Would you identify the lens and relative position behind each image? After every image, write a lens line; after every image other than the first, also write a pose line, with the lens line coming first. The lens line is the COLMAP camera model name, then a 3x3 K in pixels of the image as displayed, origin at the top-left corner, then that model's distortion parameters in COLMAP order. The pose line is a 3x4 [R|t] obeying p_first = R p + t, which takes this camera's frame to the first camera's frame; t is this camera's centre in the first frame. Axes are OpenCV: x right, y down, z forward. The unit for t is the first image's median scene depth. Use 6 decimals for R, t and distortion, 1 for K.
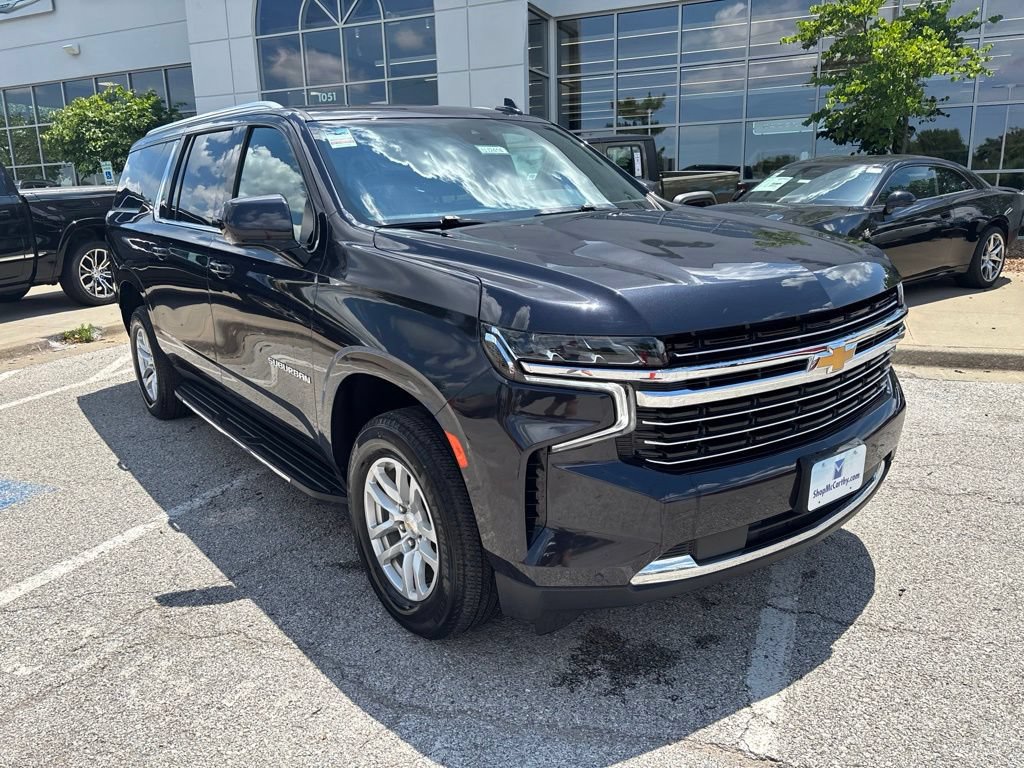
lens RADIAL K [[774.1, 0, 507.6], [0, 774.1, 388.5], [0, 0, 1]] dist [0.052505, -0.063490]
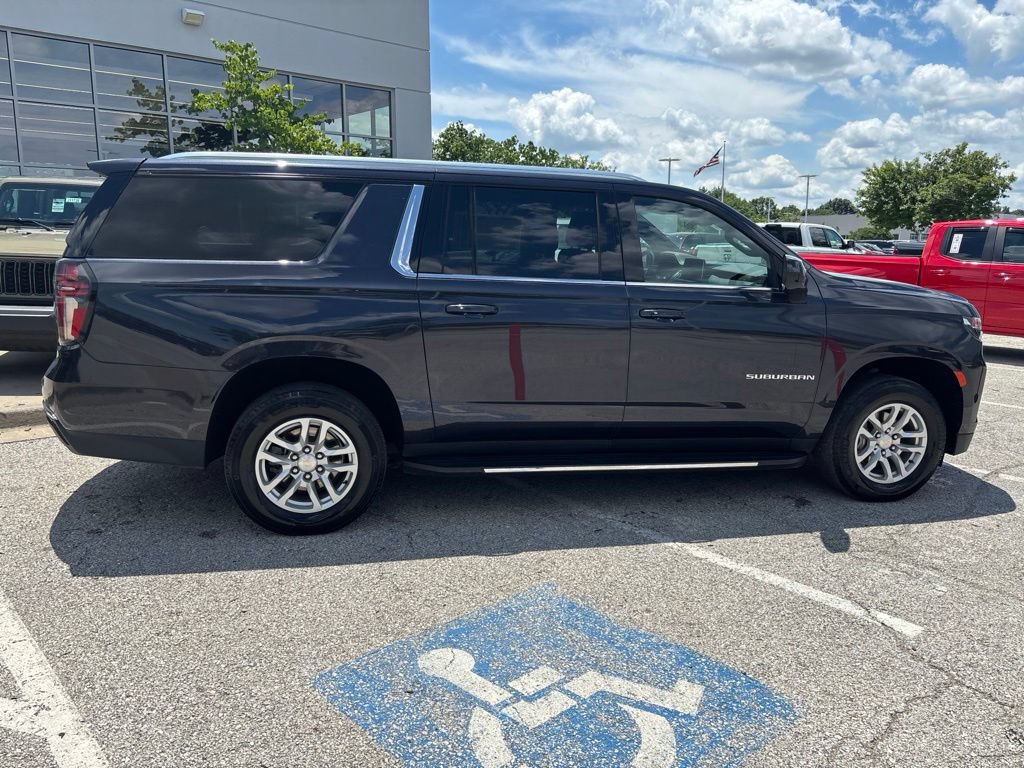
lens RADIAL K [[774.1, 0, 507.6], [0, 774.1, 382.3], [0, 0, 1]] dist [0.052505, -0.063490]
pose [[0.411845, -0.132598, 0.901555, -1.847251], [0.196320, 0.979035, 0.054311, -0.198684], [-0.889855, 0.154626, 0.429242, 0.881959]]
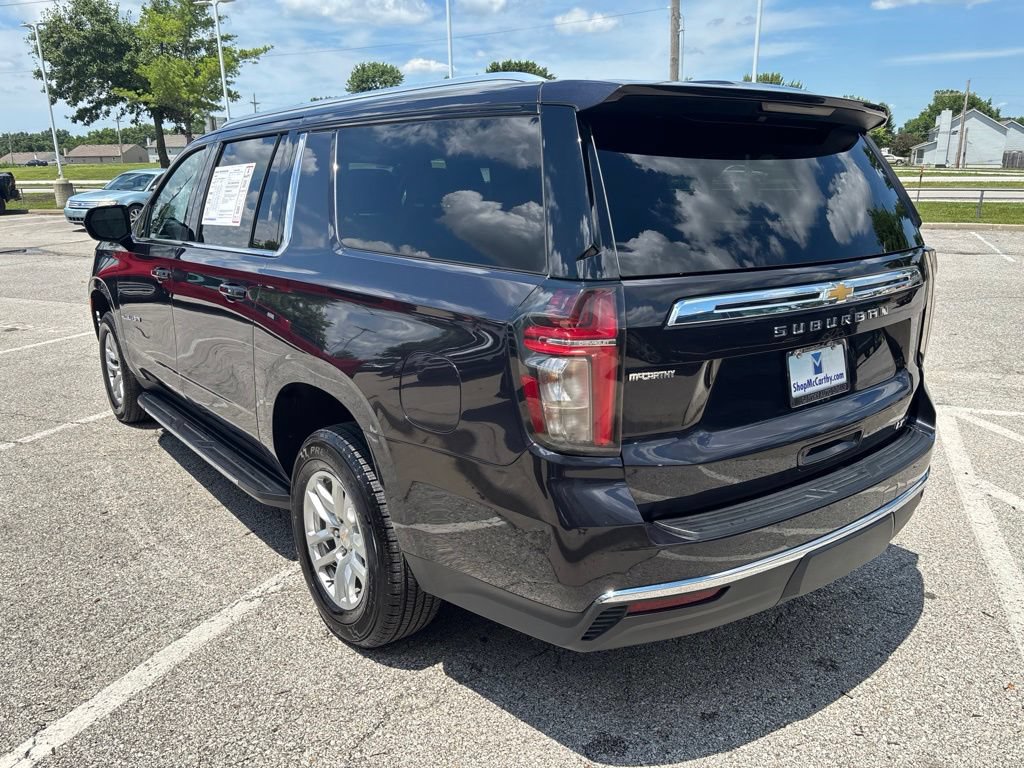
lens RADIAL K [[774.1, 0, 512.0], [0, 774.1, 384.5], [0, 0, 1]] dist [0.052505, -0.063490]
pose [[-0.999313, 0.037057, 0.000083, -0.508415], [0.032248, 0.868536, 0.494575, -0.791479], [0.018255, 0.494238, -0.869135, 2.874624]]
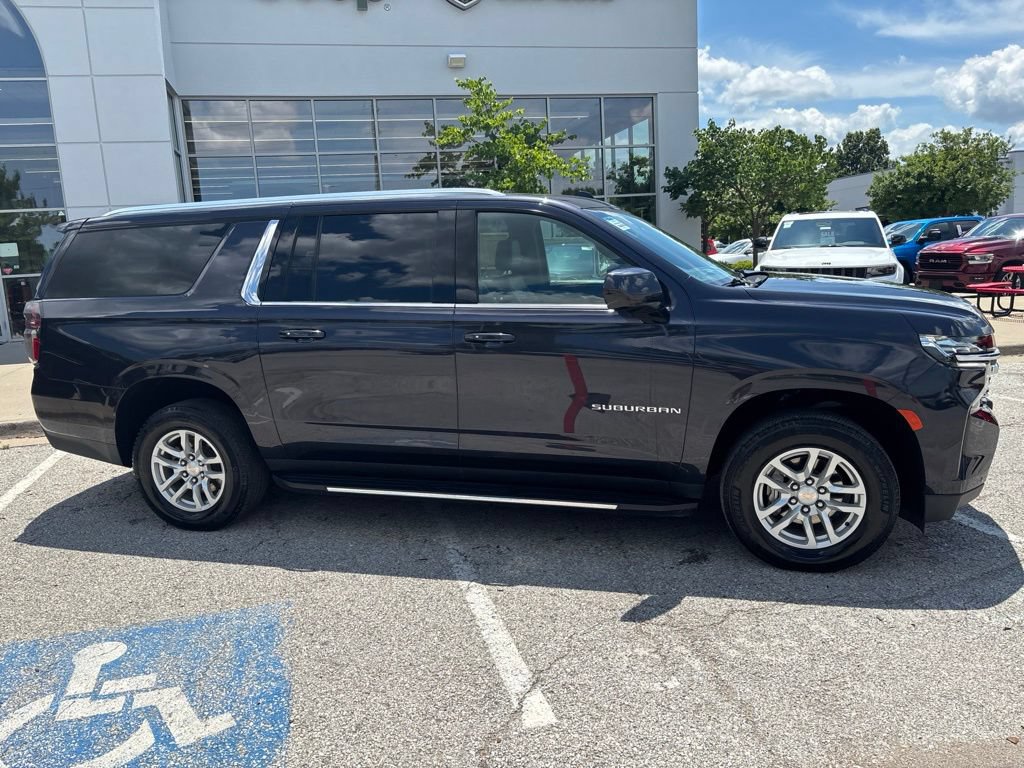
lens RADIAL K [[774.1, 0, 507.0], [0, 774.1, 389.9], [0, 0, 1]] dist [0.052505, -0.063490]
pose [[0.792131, -0.118579, 0.598721, -1.218367], [0.174229, 0.984061, -0.035615, -0.047716], [-0.584955, 0.132527, 0.800165, 0.158735]]
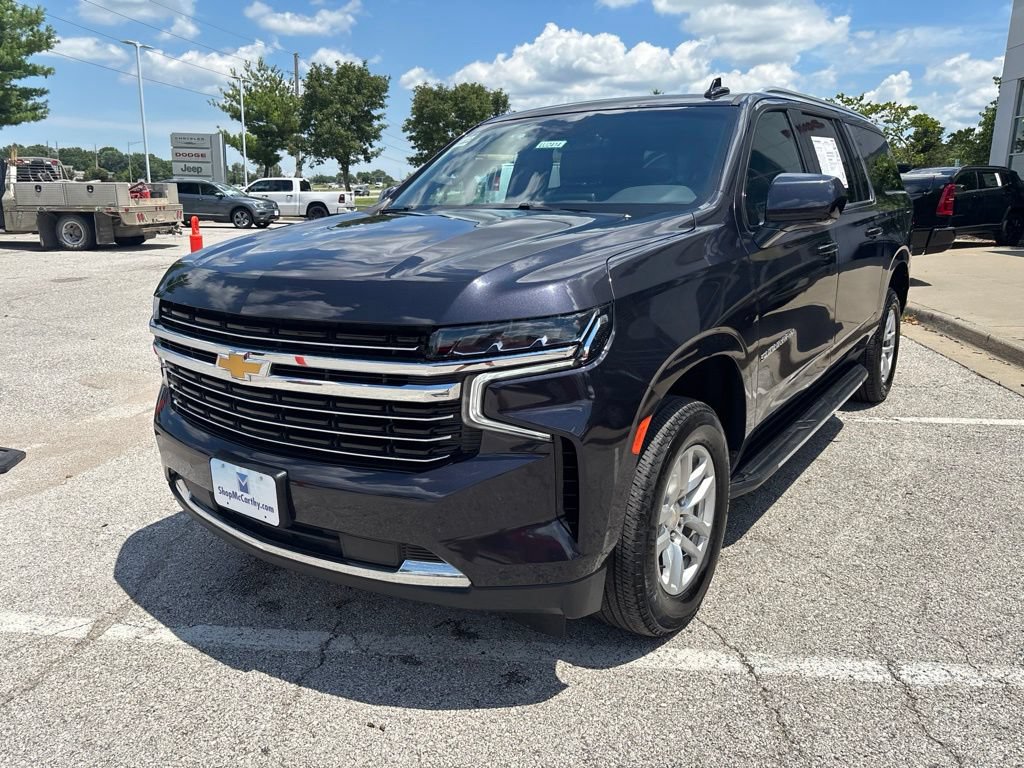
lens RADIAL K [[774.1, 0, 507.7], [0, 774.1, 378.1], [0, 0, 1]] dist [0.052505, -0.063490]
pose [[0.295281, 0.250289, -0.922044, 1.105089], [-0.243762, 0.952873, 0.180594, -0.219217], [0.923791, 0.171433, 0.342376, 0.766272]]
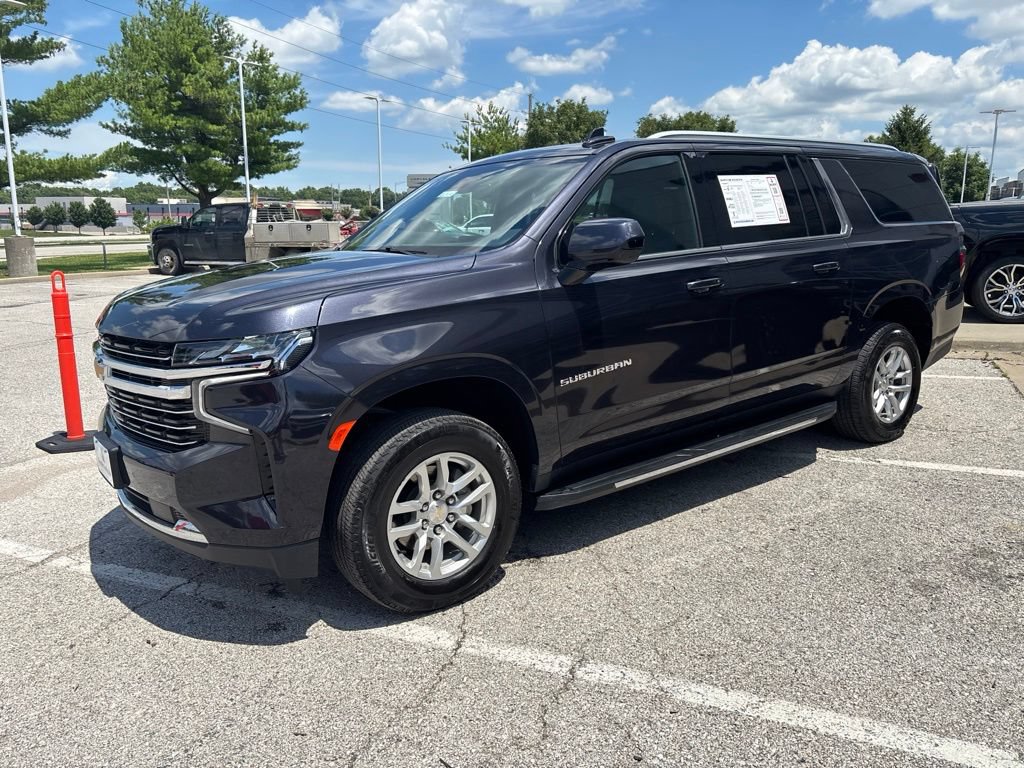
lens RADIAL K [[774.1, 0, 506.8], [0, 774.1, 376.5], [0, 0, 1]] dist [0.052505, -0.063490]
pose [[-0.004675, 0.221831, -0.975074, 1.346115], [-0.227655, 0.949244, 0.217046, -0.370663], [0.973731, 0.222996, 0.046064, 1.265769]]
